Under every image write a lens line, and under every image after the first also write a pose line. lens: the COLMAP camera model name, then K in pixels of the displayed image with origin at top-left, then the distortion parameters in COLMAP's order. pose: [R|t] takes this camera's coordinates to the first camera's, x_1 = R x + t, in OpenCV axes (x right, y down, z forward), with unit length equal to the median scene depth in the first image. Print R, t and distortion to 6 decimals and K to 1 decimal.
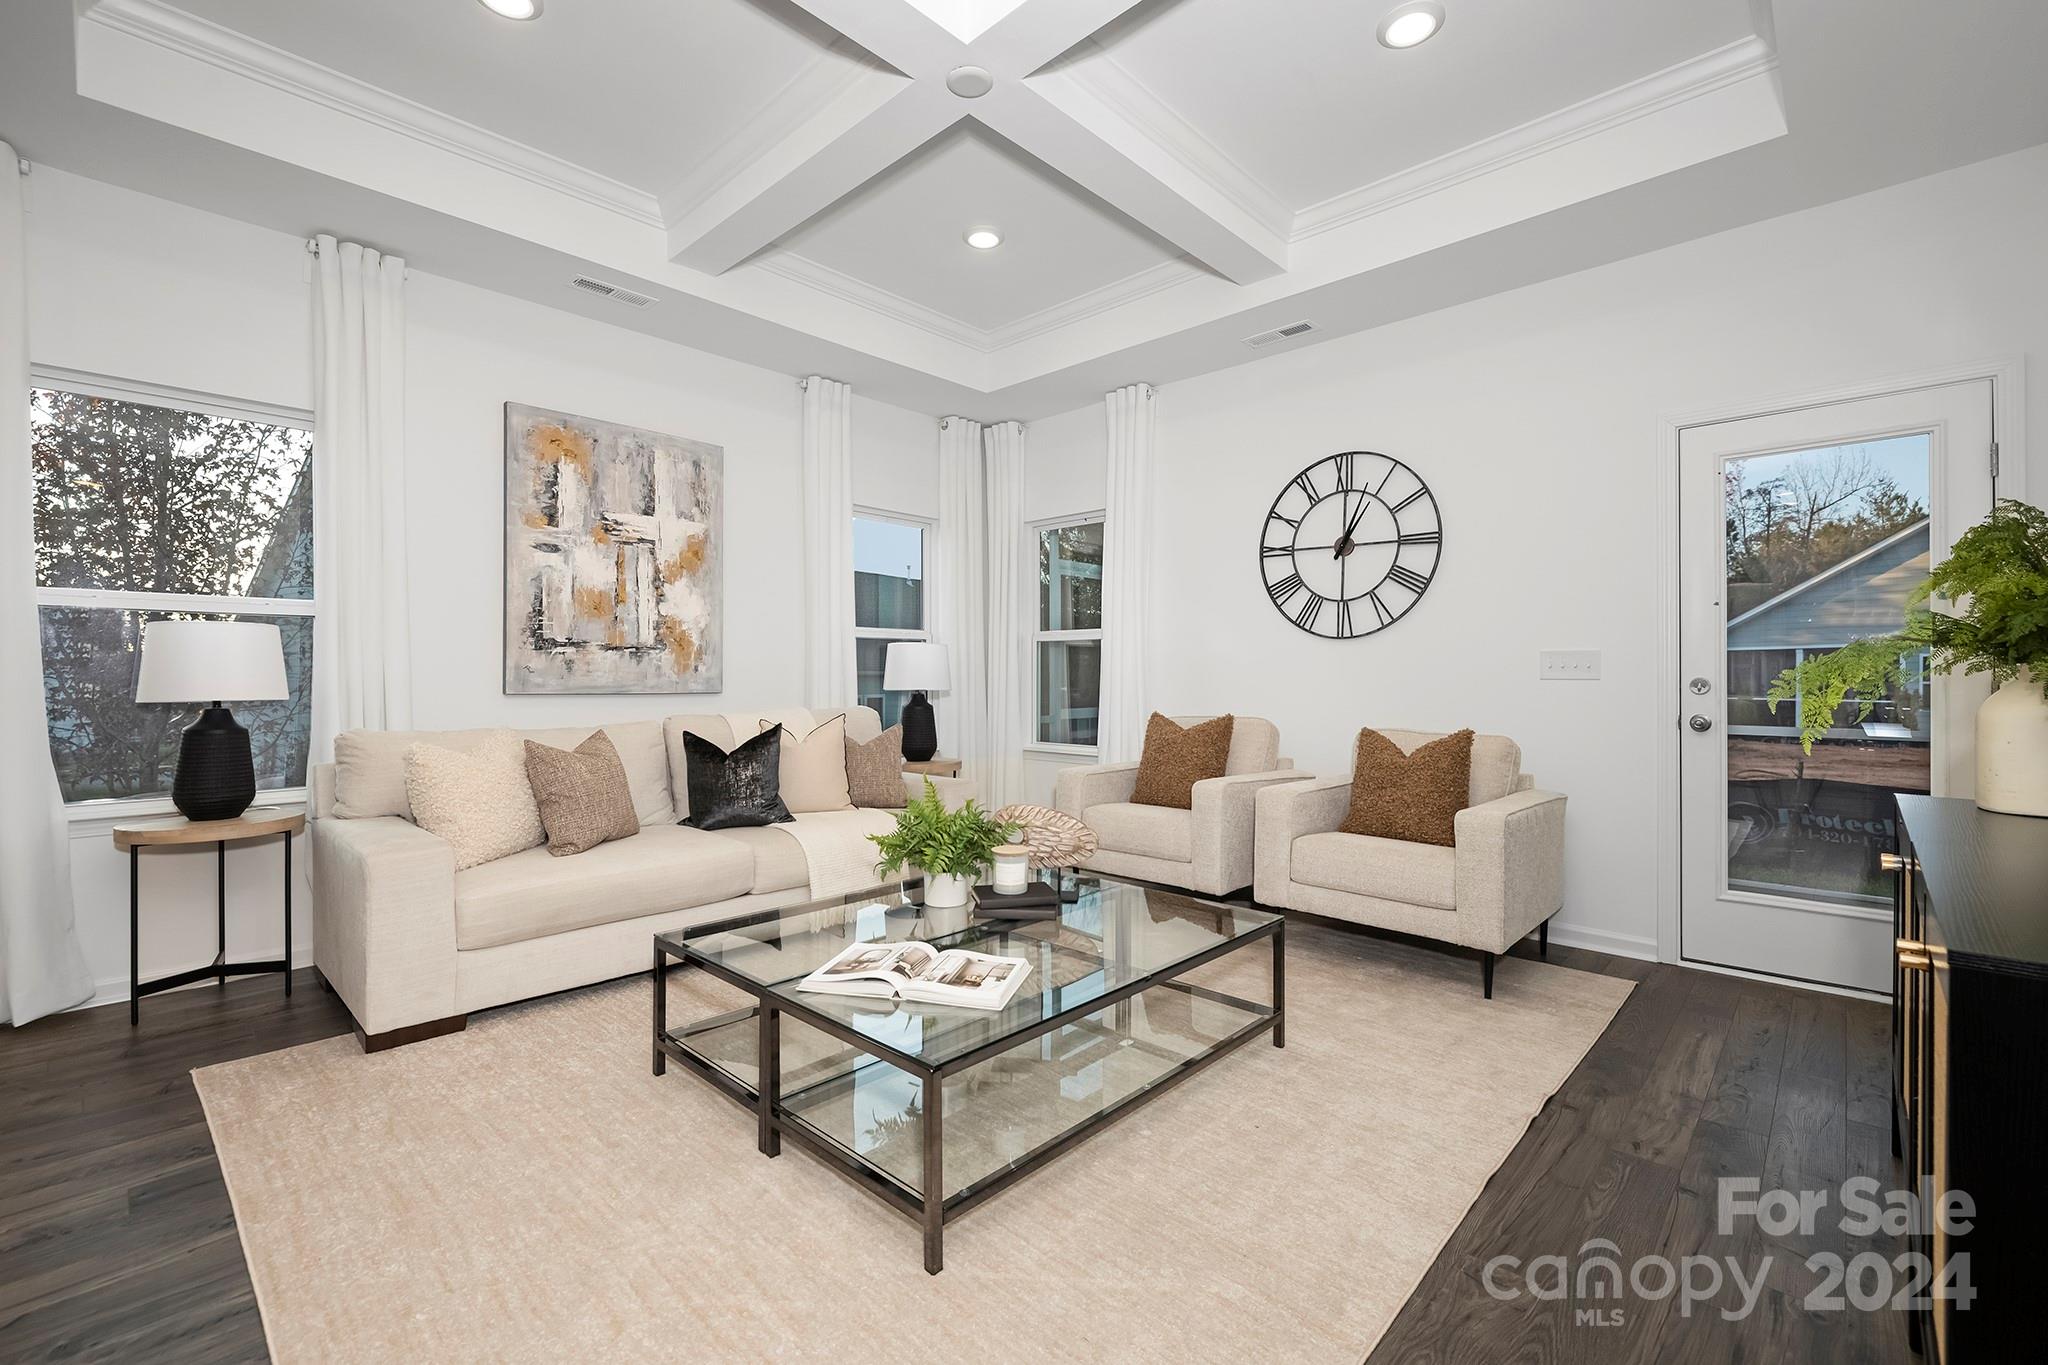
lens RADIAL K [[876.2, 0, 1014.0], [0, 876.2, 671.6], [0, 0, 1]] dist [0.000899, -0.000438]
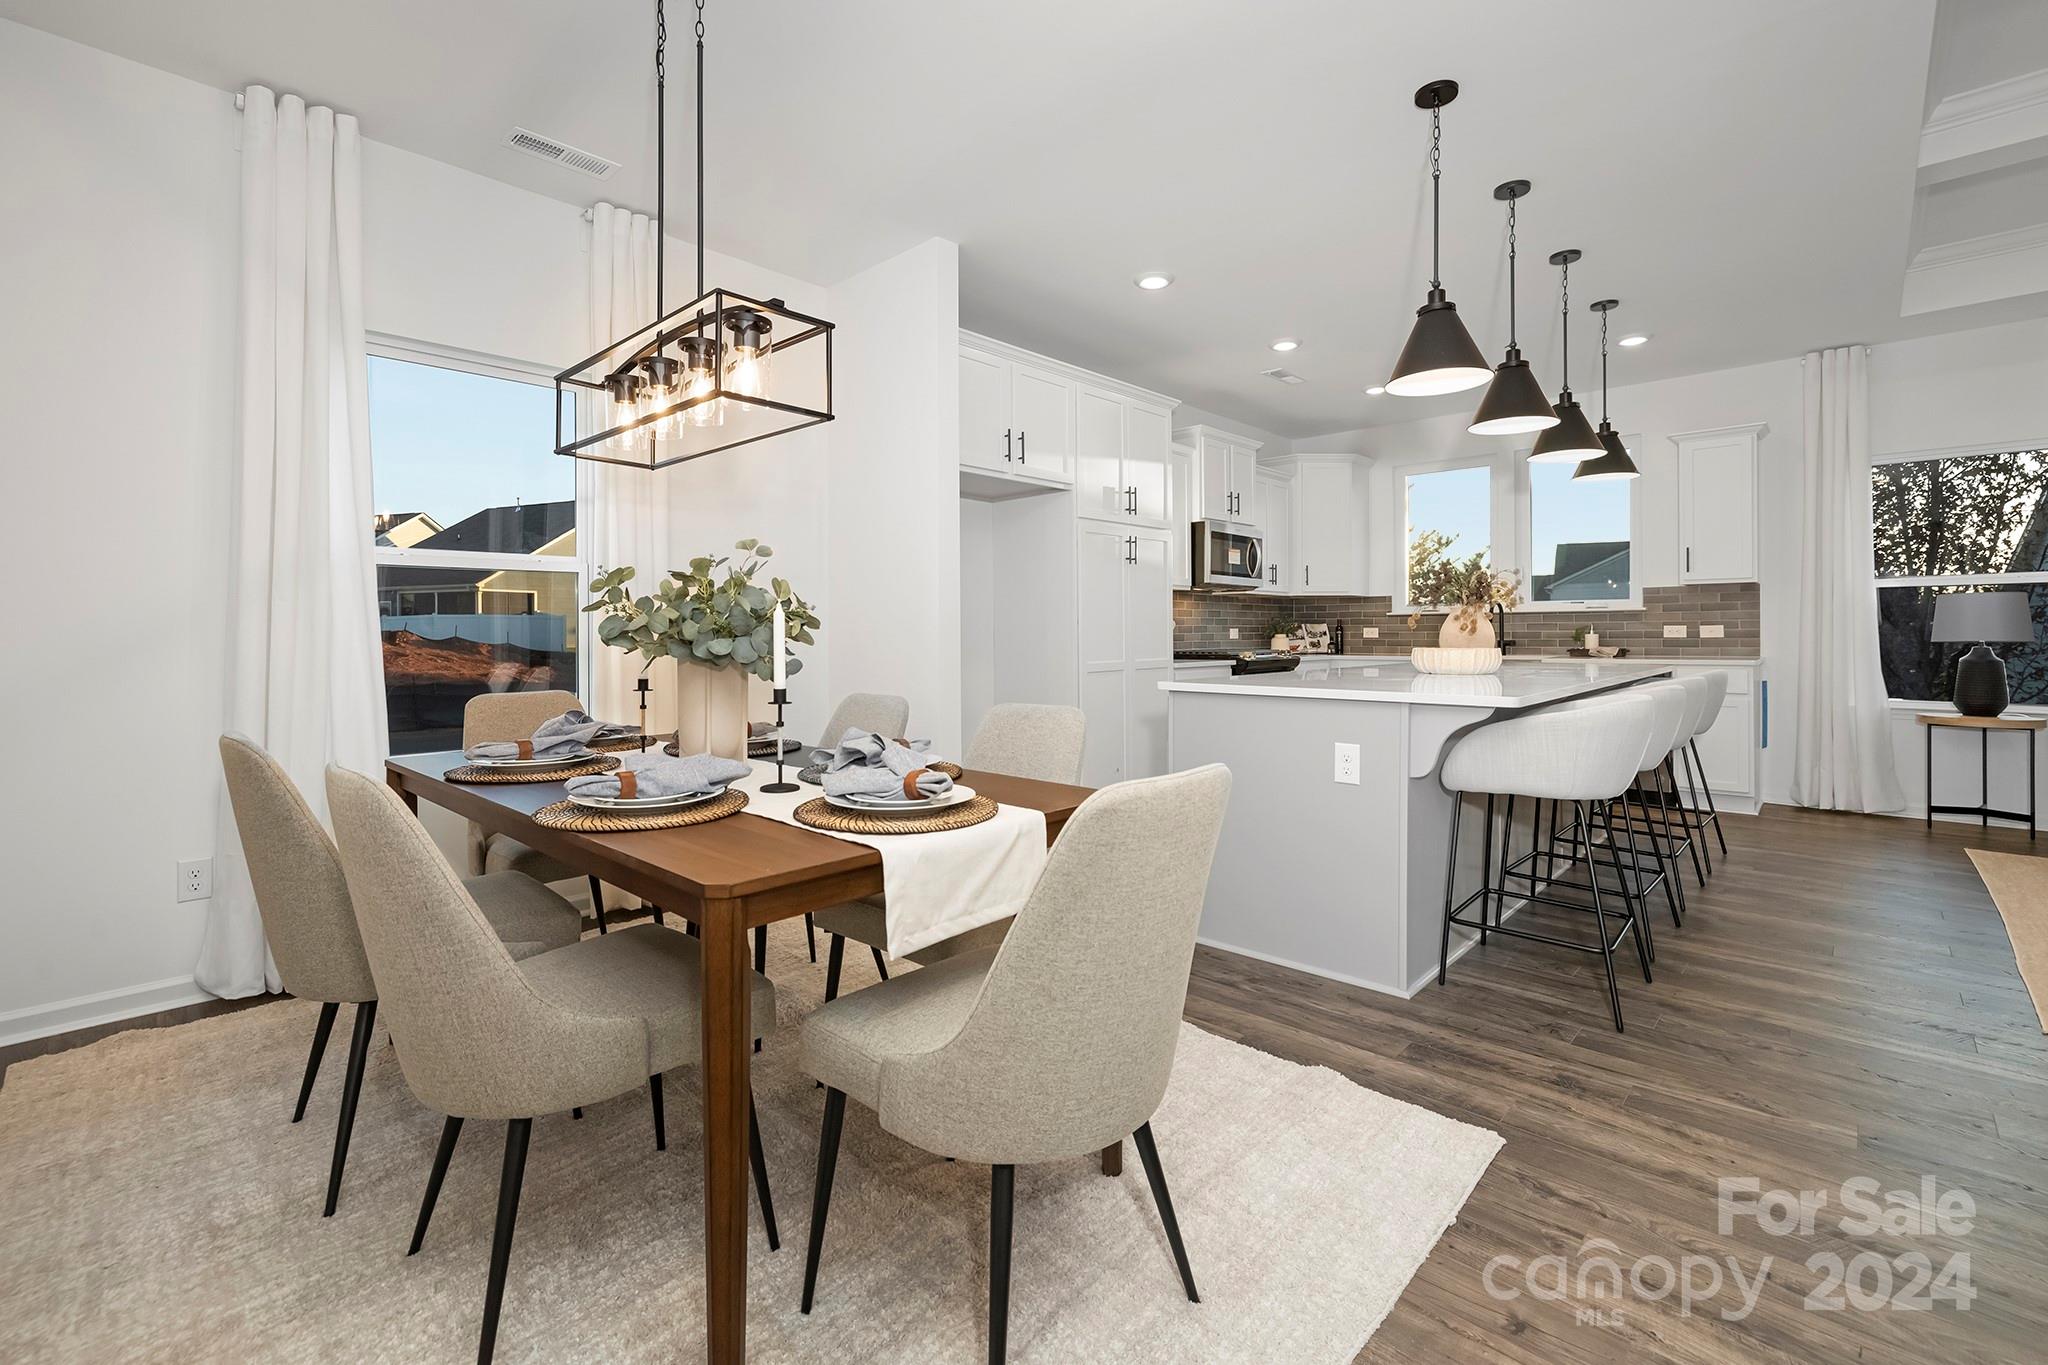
lens RADIAL K [[900.9, 0, 1025.6], [0, 900.9, 644.7], [0, 0, 1]] dist [-0.001354, -0.000648]
pose [[0.012082, 0.009097, -0.999886, 0.205834], [0.013529, 0.999866, 0.009260, 0.000969], [0.999835, -0.013639, 0.011958, -0.221076]]
